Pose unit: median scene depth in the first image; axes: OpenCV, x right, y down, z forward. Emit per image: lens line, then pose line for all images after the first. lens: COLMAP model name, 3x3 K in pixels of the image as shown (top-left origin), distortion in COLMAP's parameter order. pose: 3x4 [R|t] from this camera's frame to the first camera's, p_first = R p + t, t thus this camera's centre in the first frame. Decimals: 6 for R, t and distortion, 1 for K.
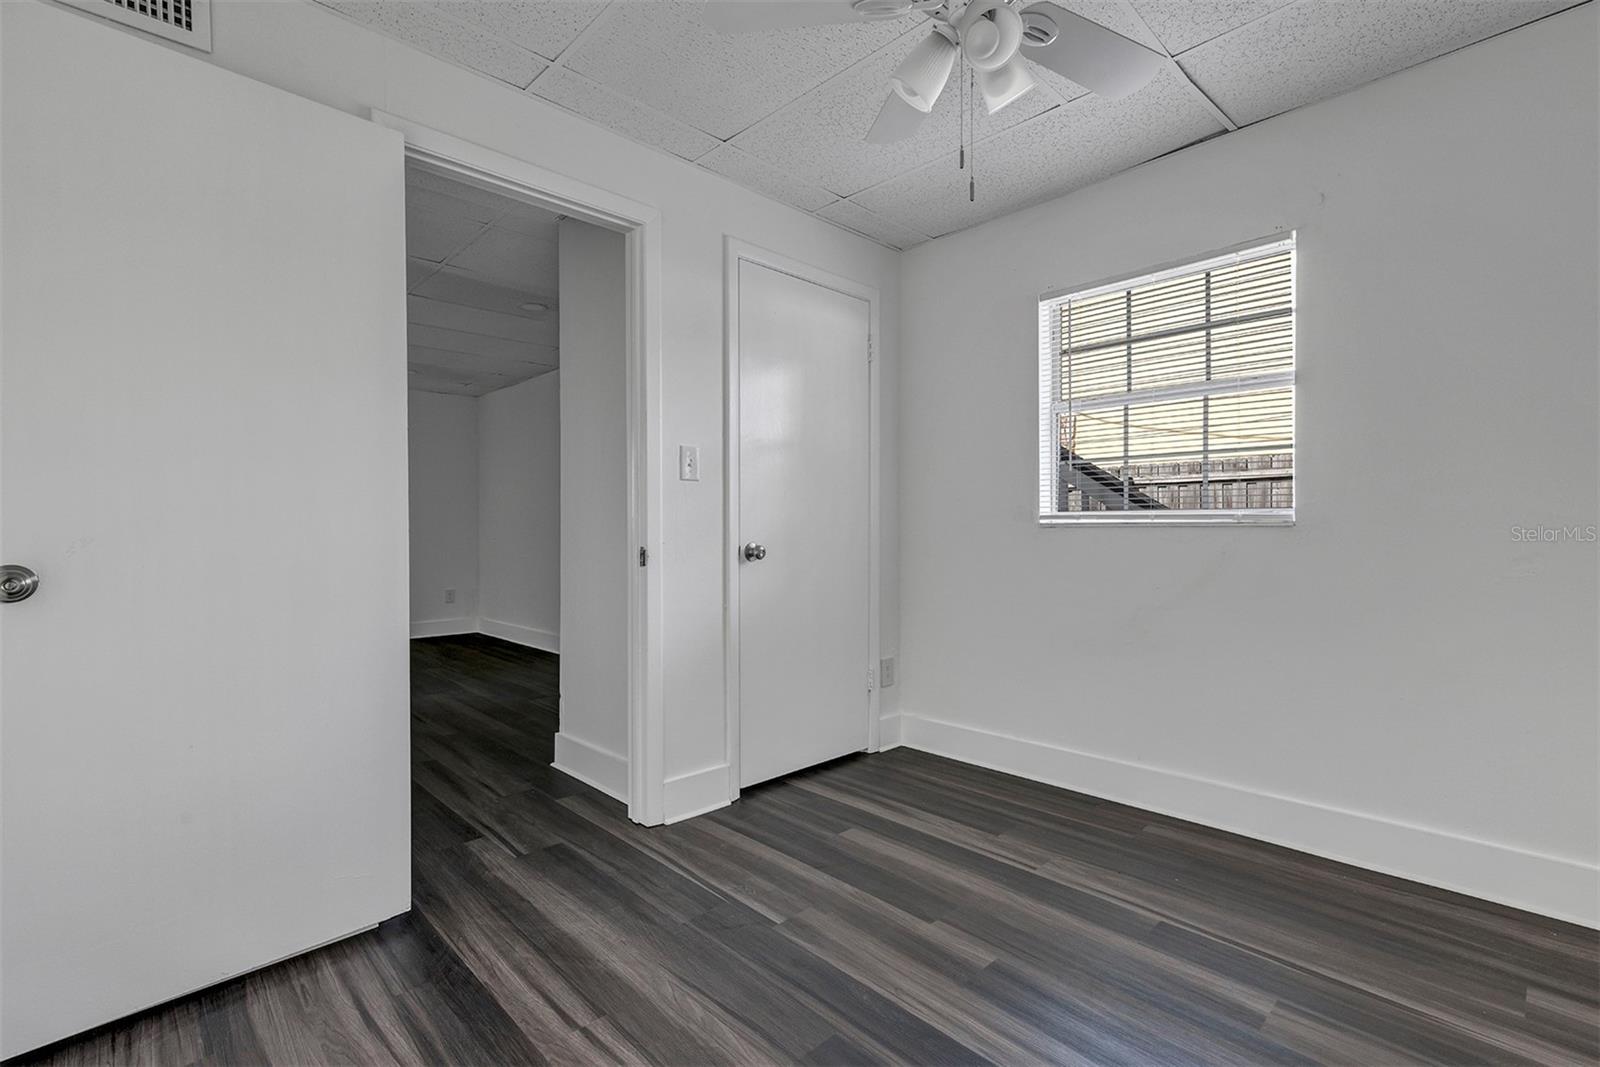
lens RADIAL K [[719.4, 0, 794.9], [0, 719.4, 527.4], [0, 0, 1]] dist [0.000951, 0.000902]
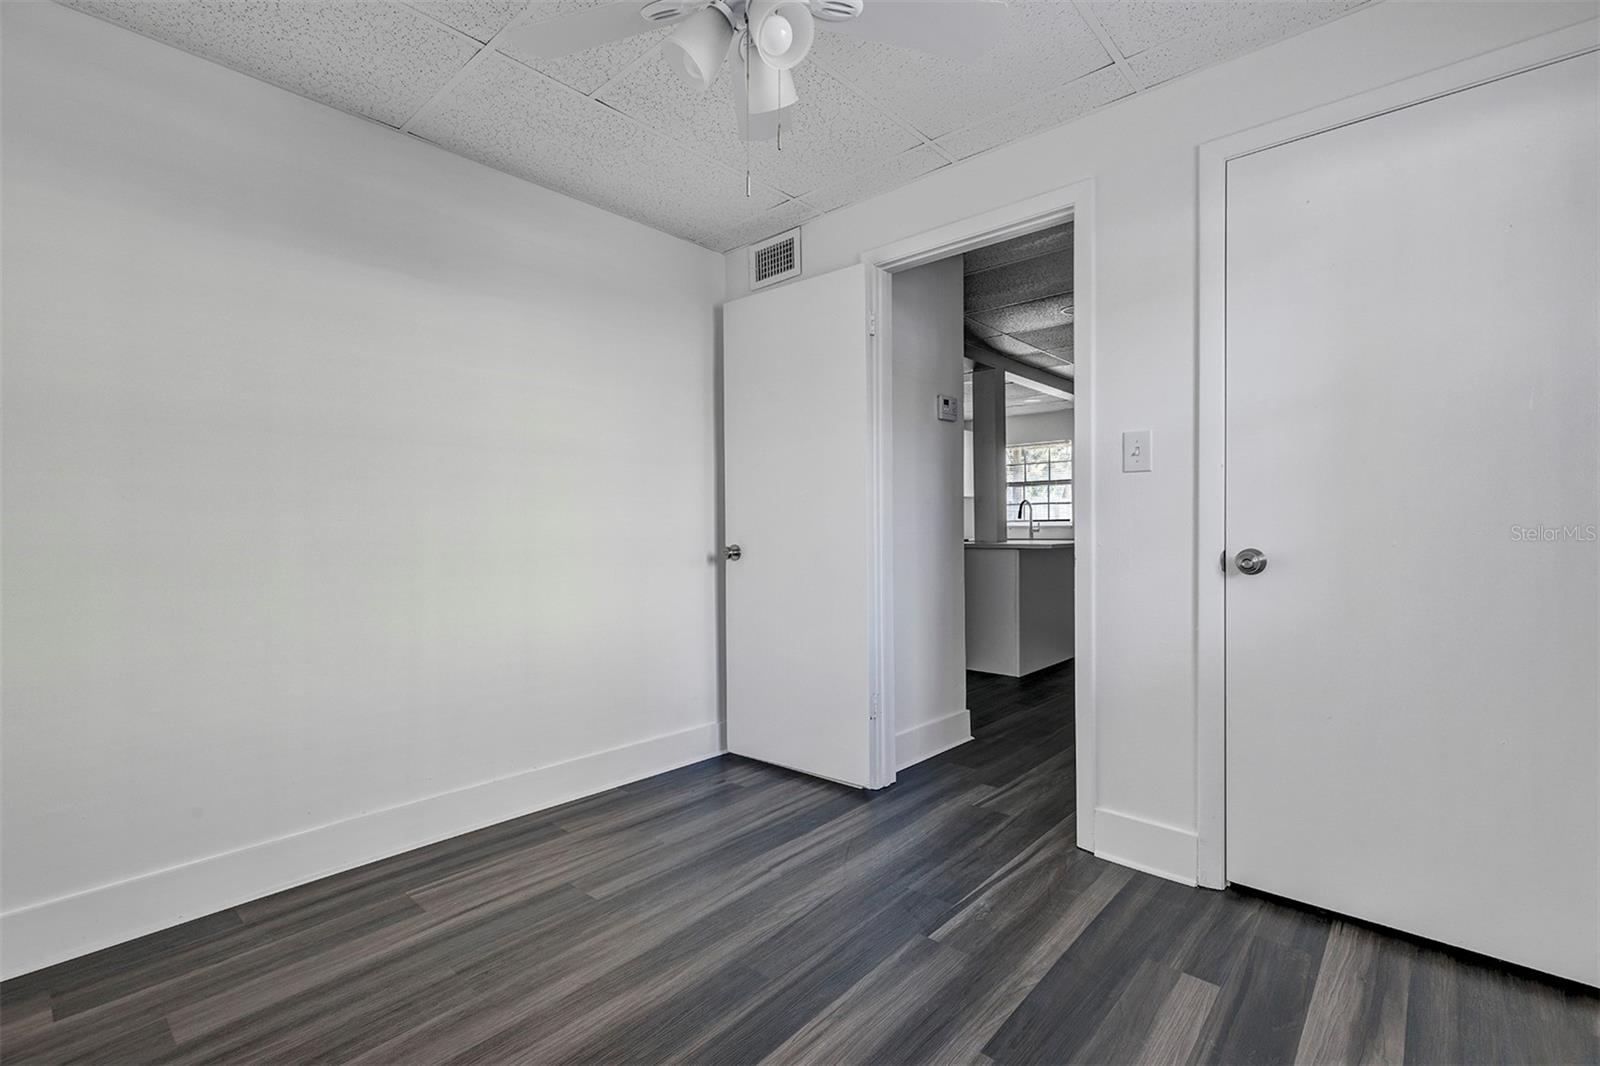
lens RADIAL K [[719.4, 0, 797.3], [0, 719.4, 526.9], [0, 0, 1]] dist [0.000951, 0.000902]
pose [[0.069812, 0.006635, -0.997538, 0.770527], [0.011588, 0.999905, 0.007461, -0.014382], [0.997493, -0.012080, 0.069728, 0.624837]]
